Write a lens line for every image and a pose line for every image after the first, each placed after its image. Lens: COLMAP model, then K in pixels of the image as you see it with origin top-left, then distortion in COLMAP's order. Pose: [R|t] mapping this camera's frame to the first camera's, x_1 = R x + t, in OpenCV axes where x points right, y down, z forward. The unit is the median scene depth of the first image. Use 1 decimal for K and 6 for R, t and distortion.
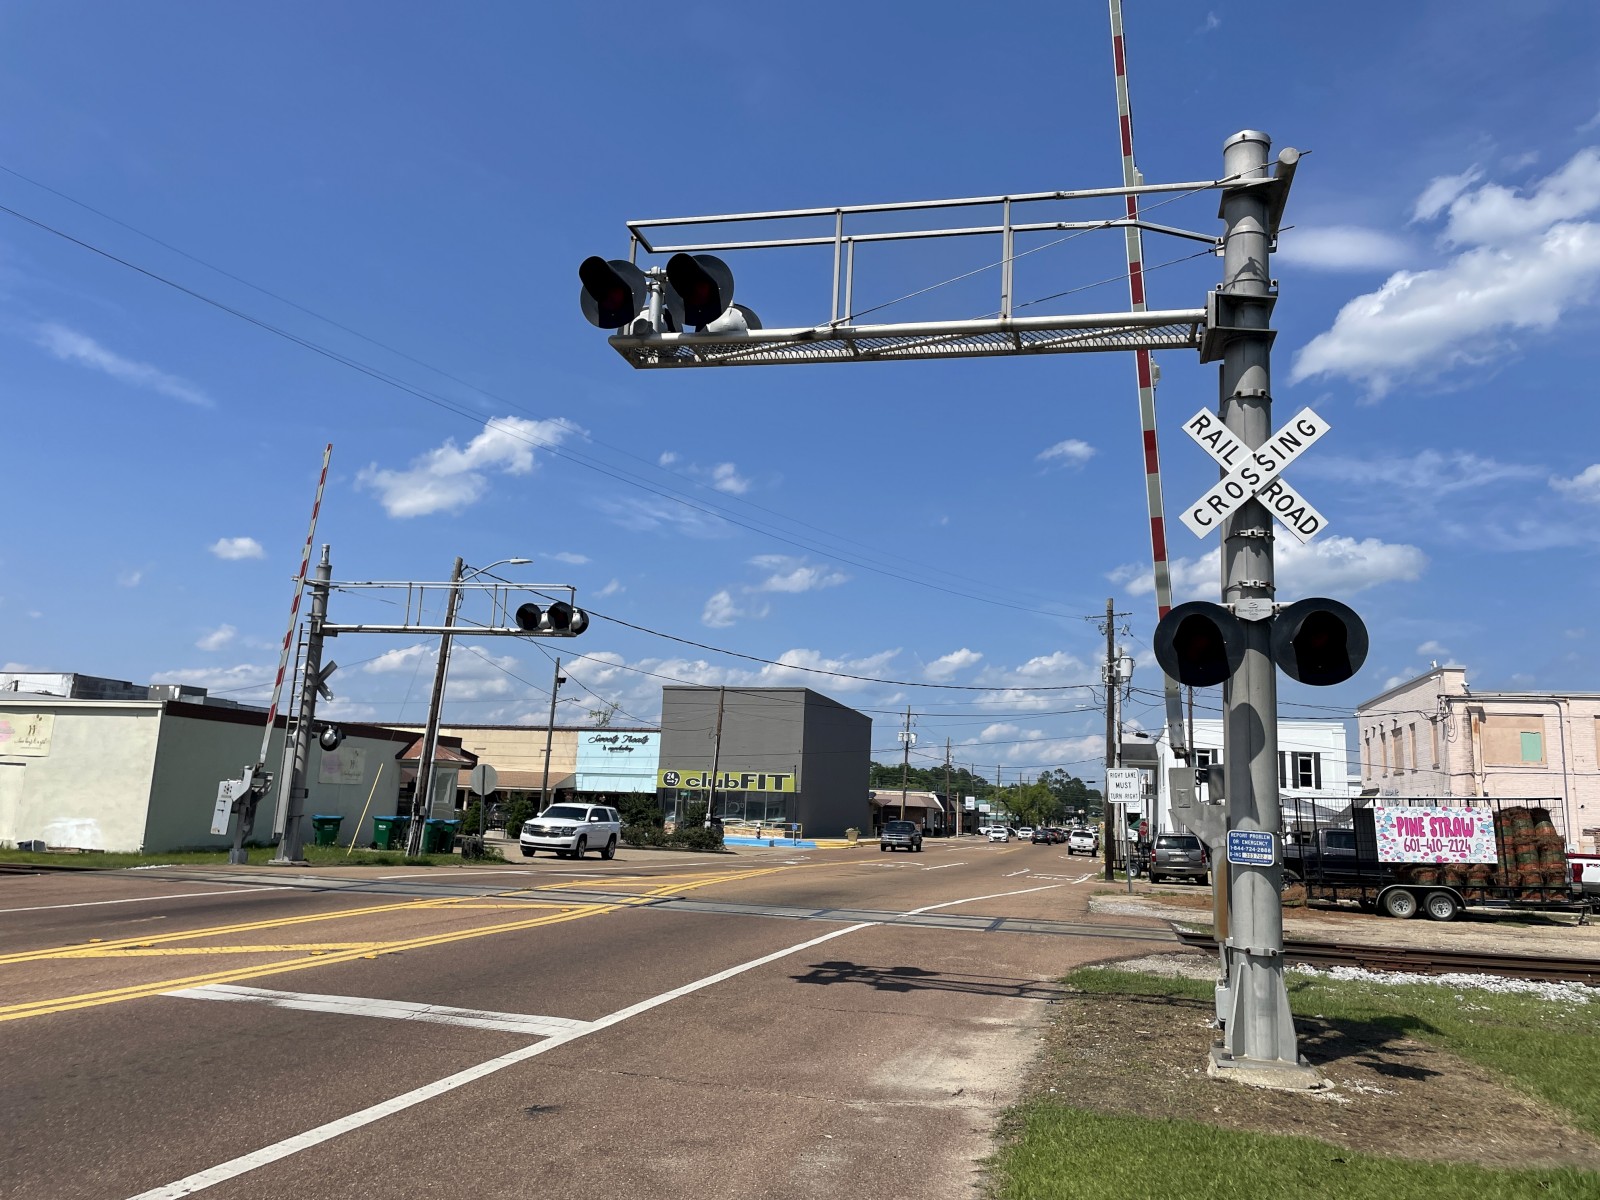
lens RADIAL K [[1207.6, 0, 795.6], [0, 1207.6, 574.7], [0, 0, 1]] dist [0.092571, -0.119704]
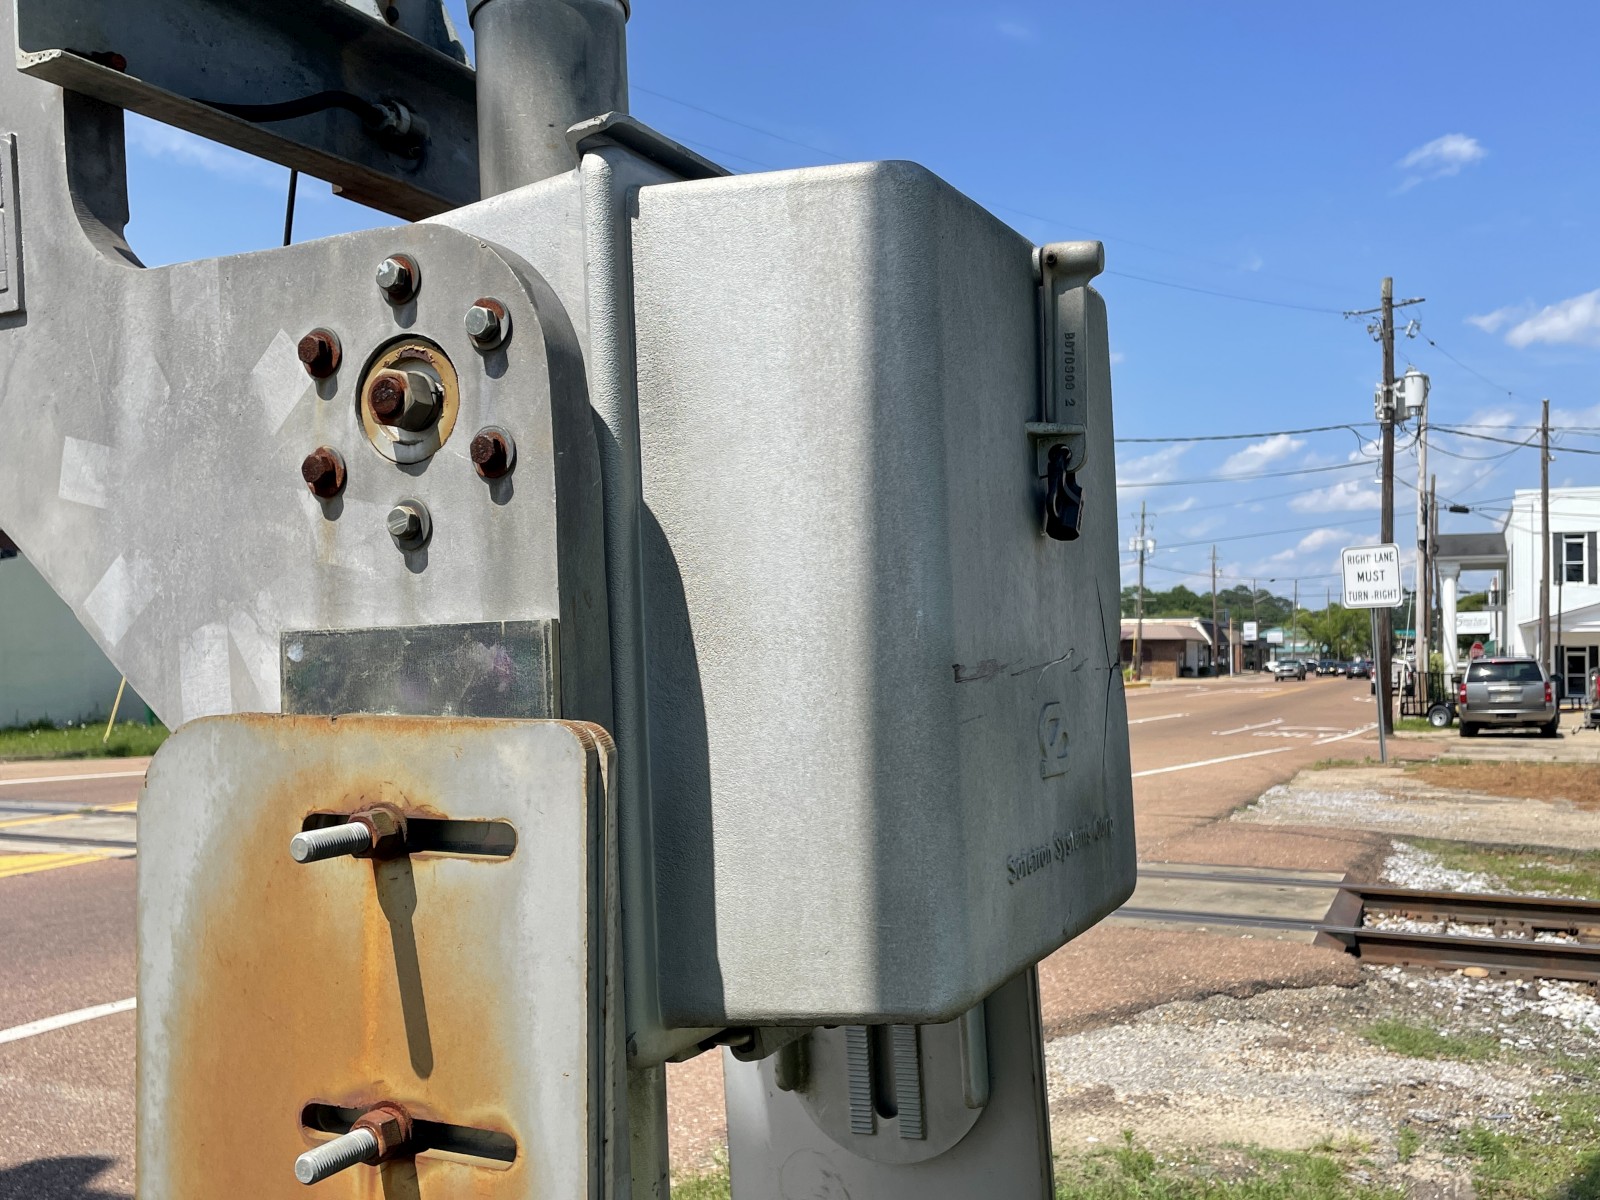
lens RADIAL K [[1509.7, 0, 800.0], [0, 1509.7, 600.0], [0, 0, 1]] dist [0.041105, -0.000093]
pose [[0.985407, -0.045880, -0.163915, 0.145680], [0.070579, 0.986436, 0.148195, 0.072521], [0.154893, -0.157602, 0.975279, 0.325709]]
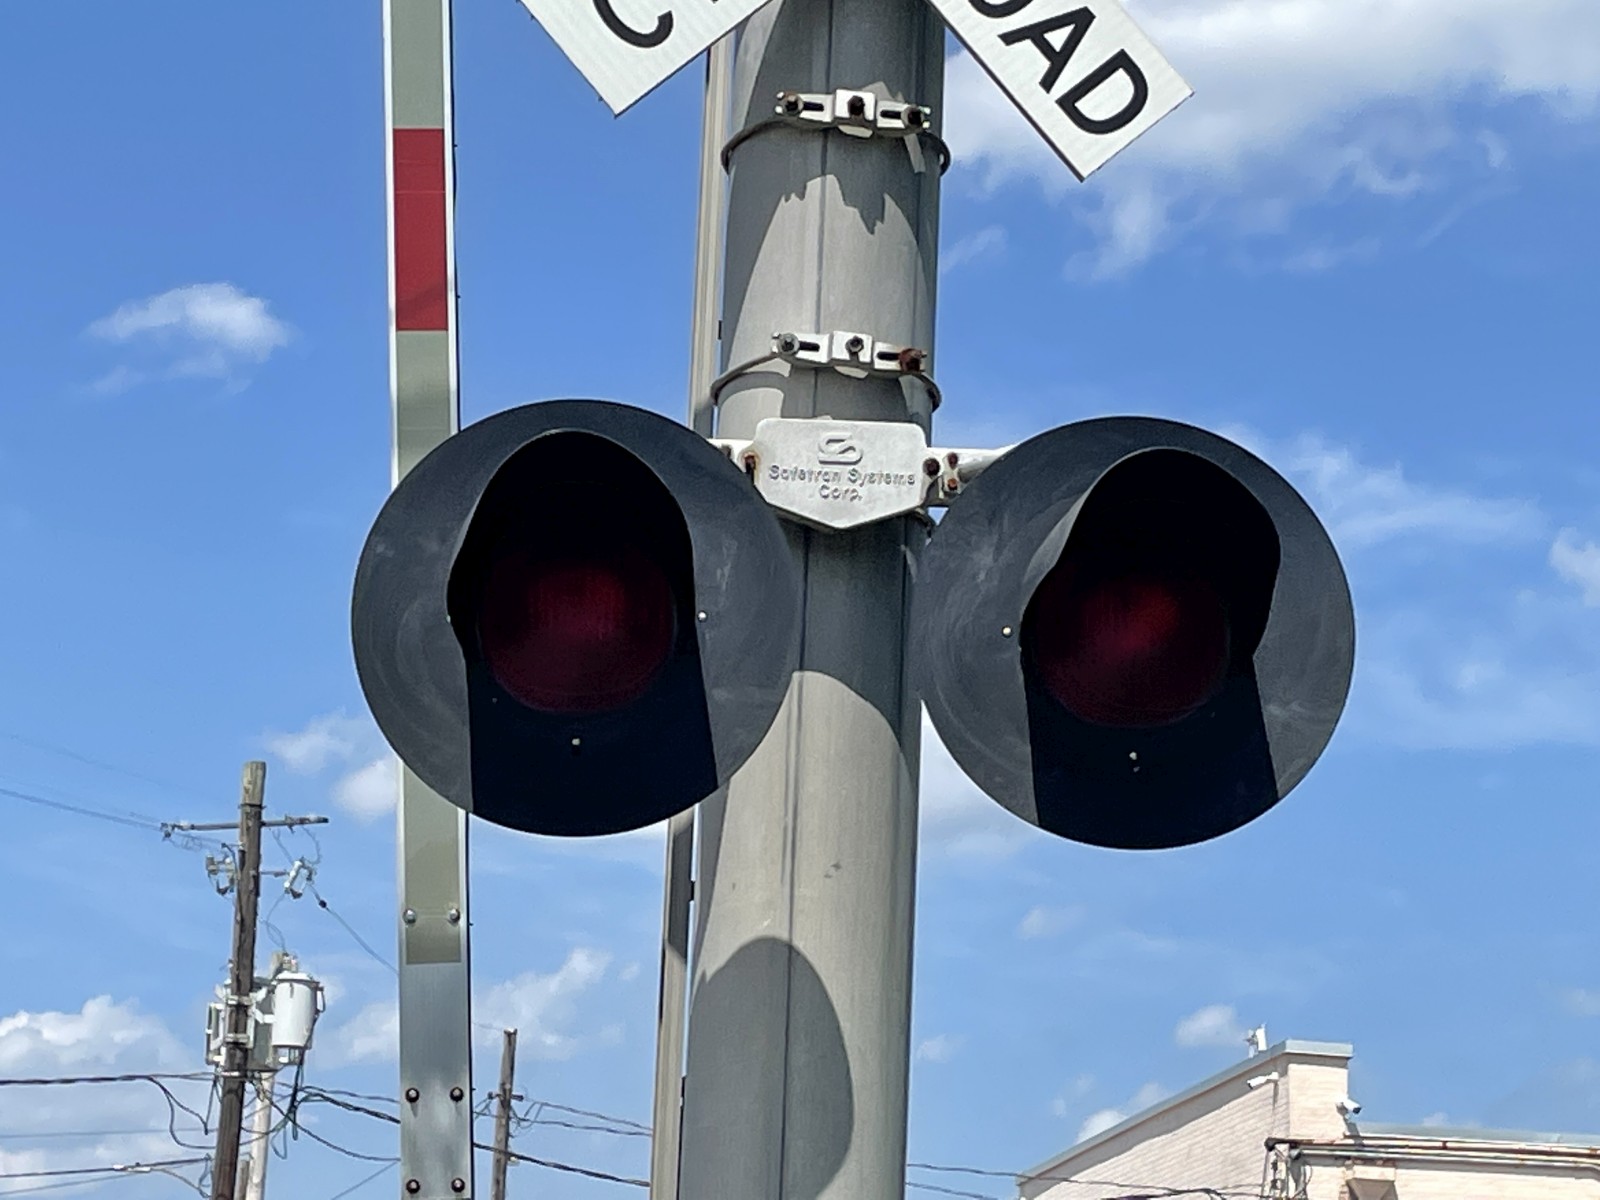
lens RADIAL K [[4020.0, 0, 1036.7], [0, 4020.0, 664.5], [0, 0, 1]] dist [2.147562, -27.943031]
pose [[0.905833, 0.077763, 0.416436, 0.039607], [-0.070771, 0.996972, -0.032227, 0.025966], [-0.417681, -0.000279, 0.908594, 0.117580]]
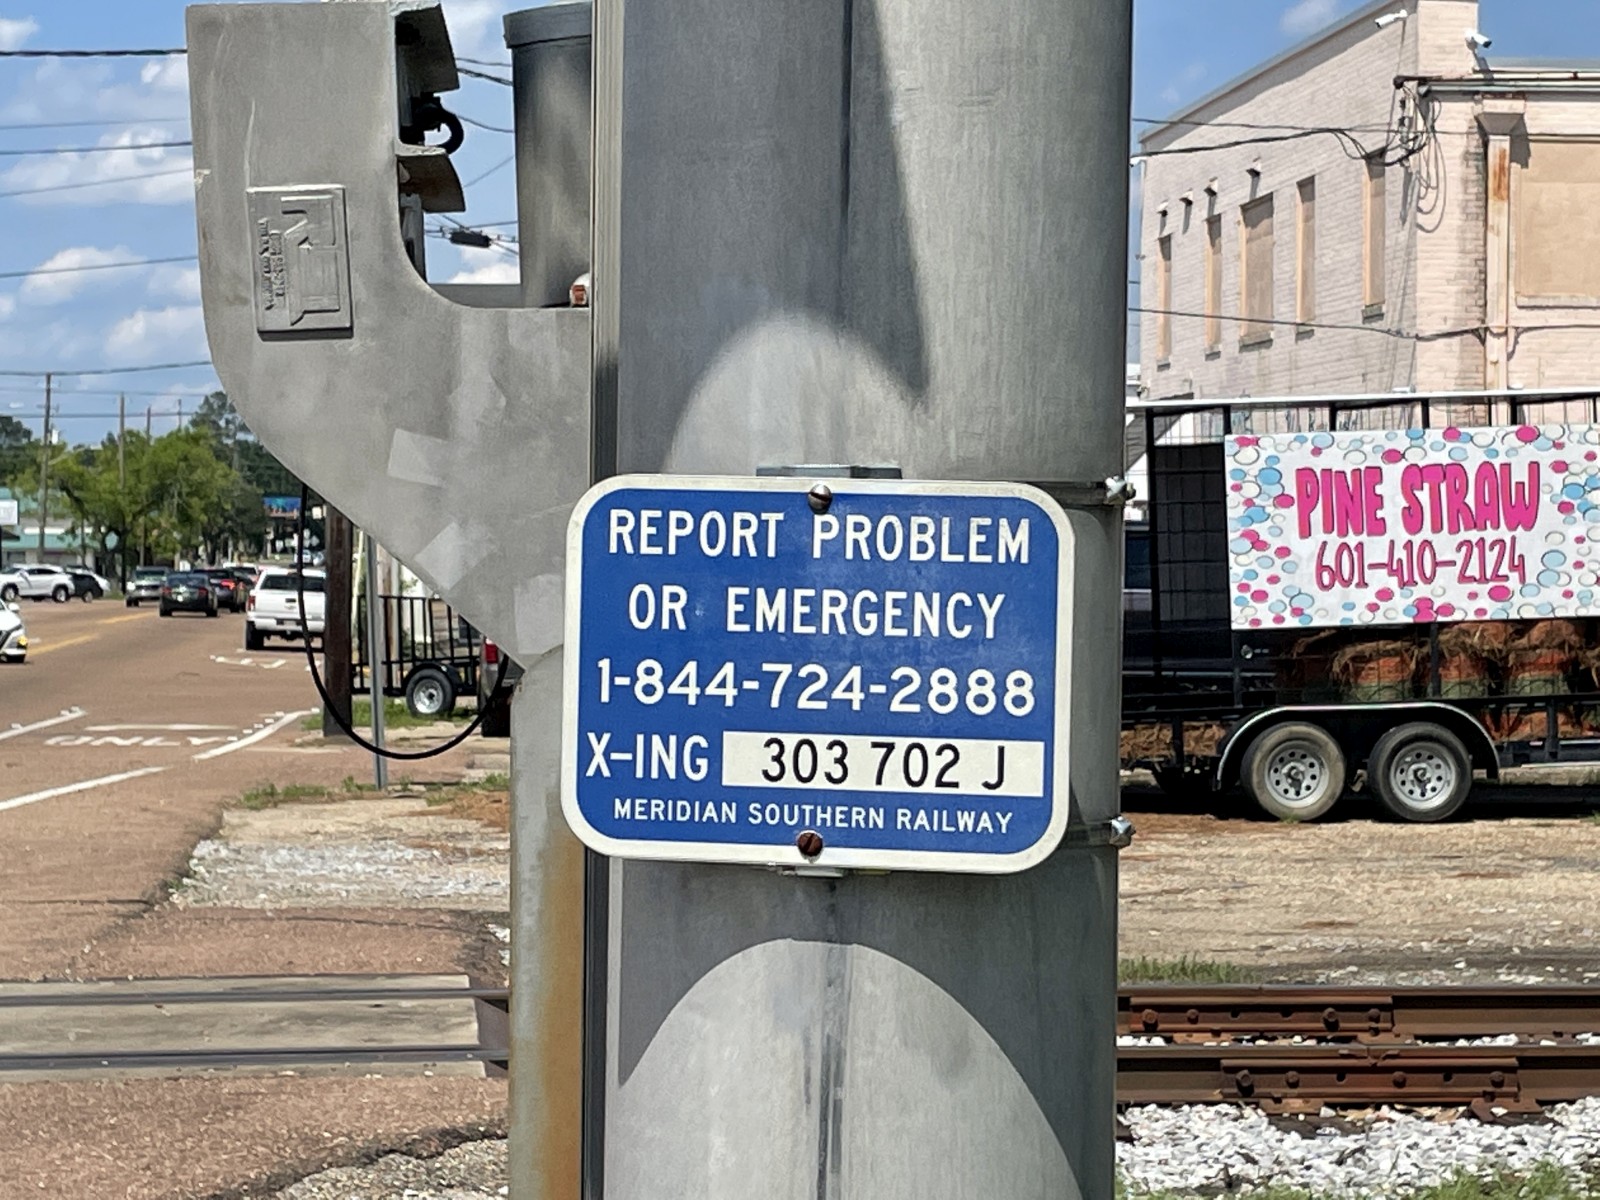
lens RADIAL K [[3846.5, 0, 800.0], [0, 3846.5, 600.0], [0, 0, 1]] dist [0.217879, -0.023715]
pose [[0.939385, -0.042865, 0.340174, 0.086159], [-0.029927, 0.978116, 0.205895, 0.050279], [-0.341556, -0.203595, 0.917545, 0.232536]]
